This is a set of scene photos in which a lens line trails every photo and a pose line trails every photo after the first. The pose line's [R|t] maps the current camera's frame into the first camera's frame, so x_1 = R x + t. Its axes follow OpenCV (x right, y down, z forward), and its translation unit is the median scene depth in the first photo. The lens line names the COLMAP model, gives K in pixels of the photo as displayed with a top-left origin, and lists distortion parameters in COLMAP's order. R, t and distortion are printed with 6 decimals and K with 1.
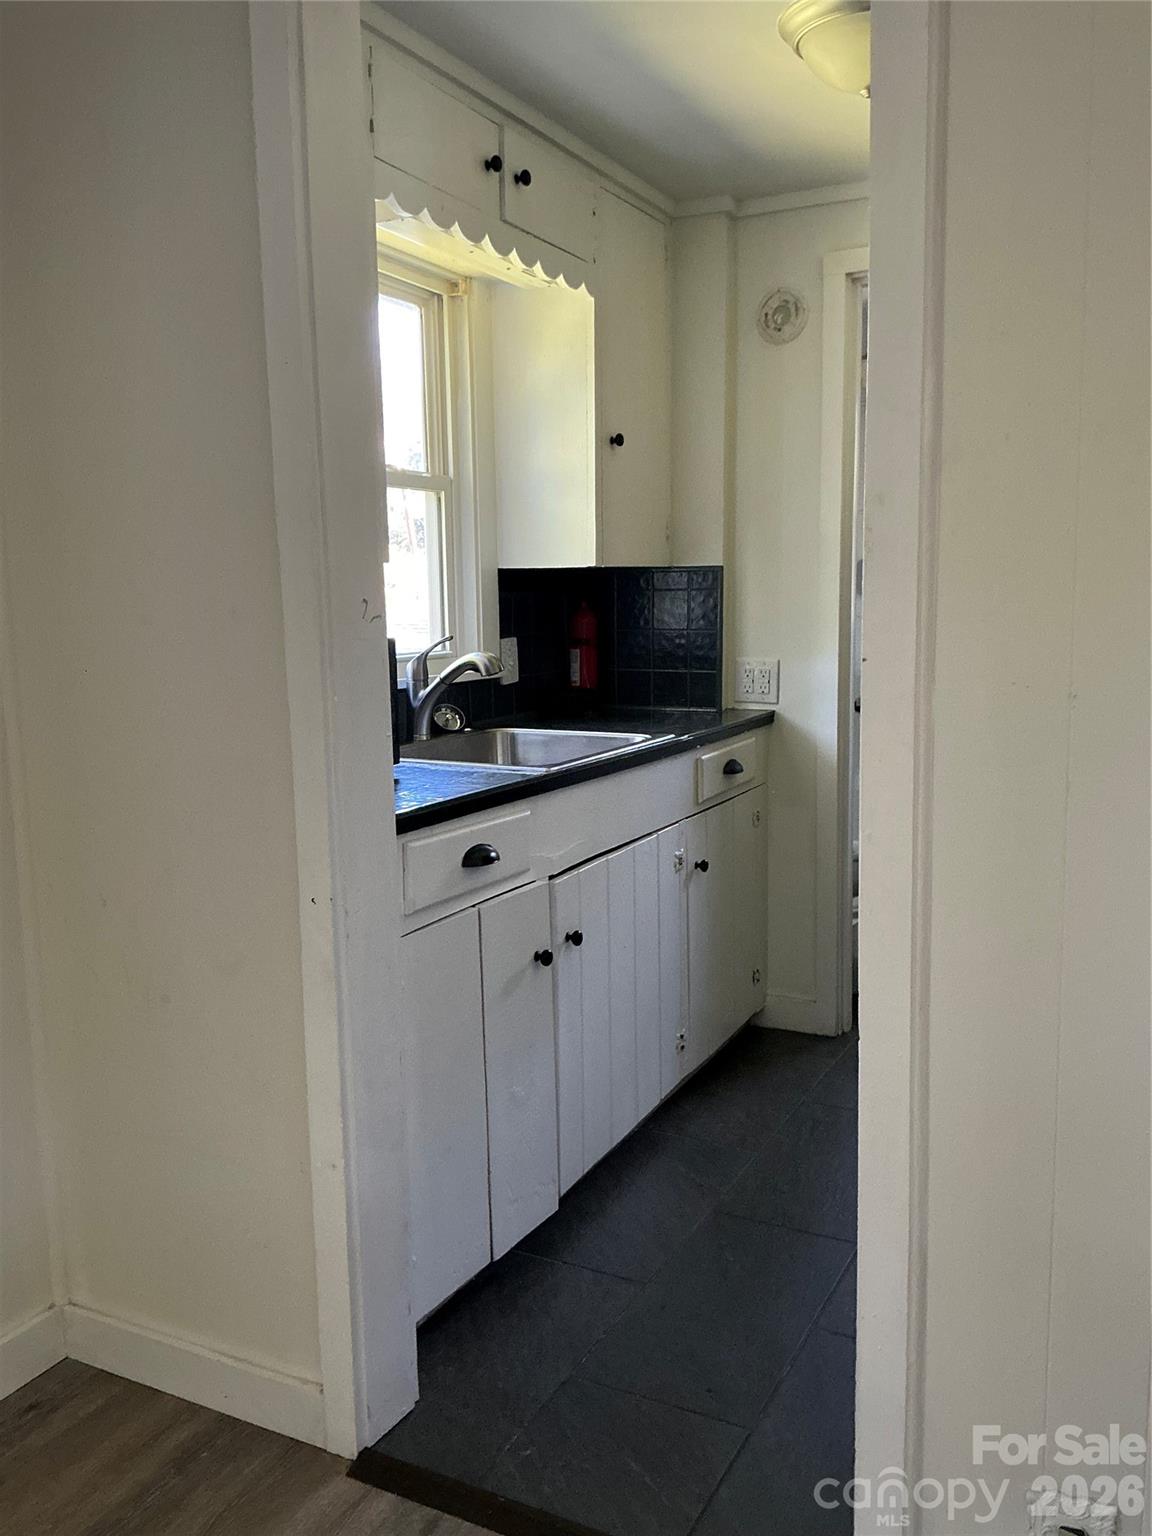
lens RADIAL K [[1288.3, 0, 576.0], [0, 1288.3, 768.0], [0, 0, 1]] dist [0.005000, 0.004807]
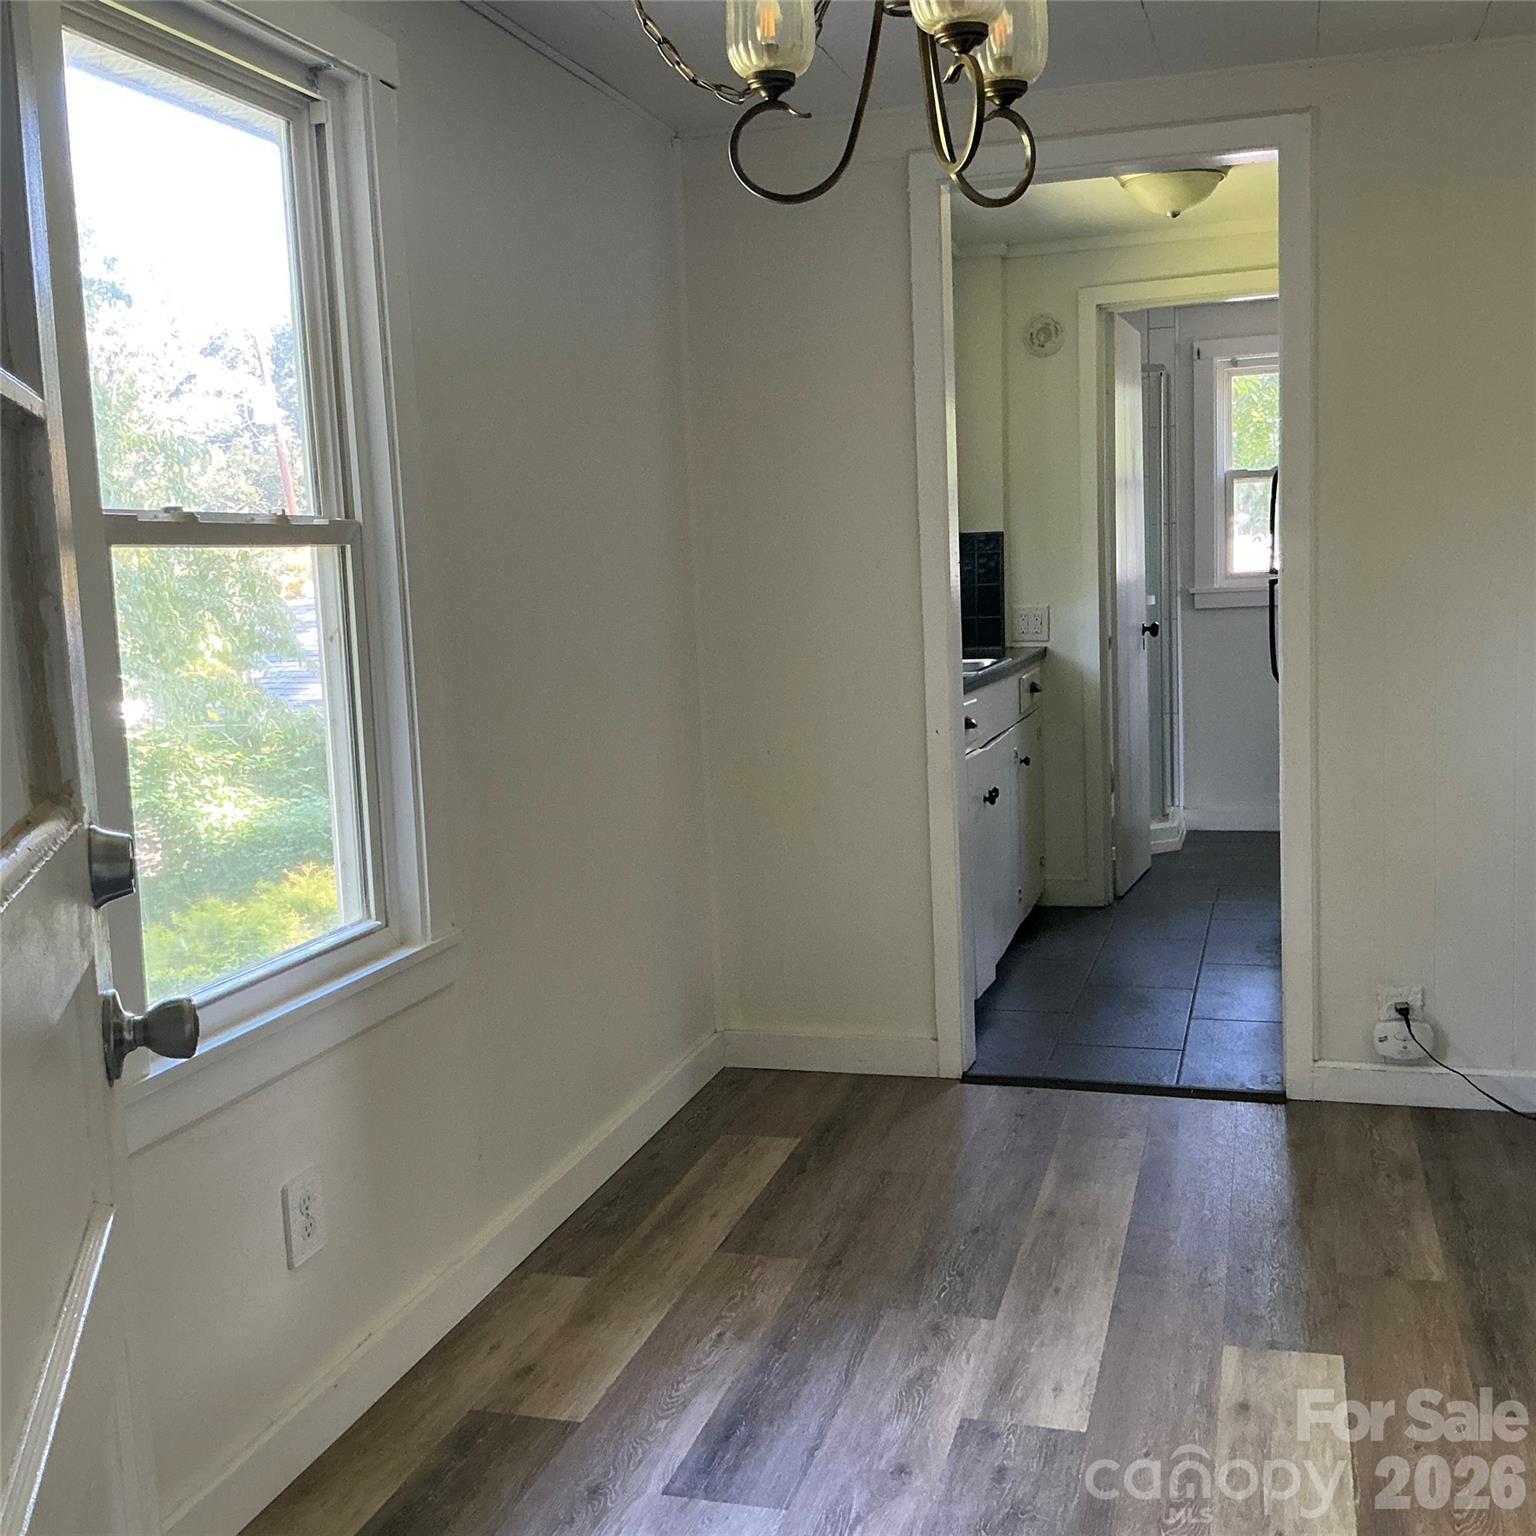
lens RADIAL K [[1688.0, 0, 768.0], [0, 1688.0, 768.0], [0, 0, 1]] dist [0.006044, 0.007288]
pose [[0.984217, -0.044673, 0.171234, -0.414786], [0.048360, 0.998678, -0.017420, 0.091902], [-0.170230, 0.025426, 0.985076, -0.586891]]
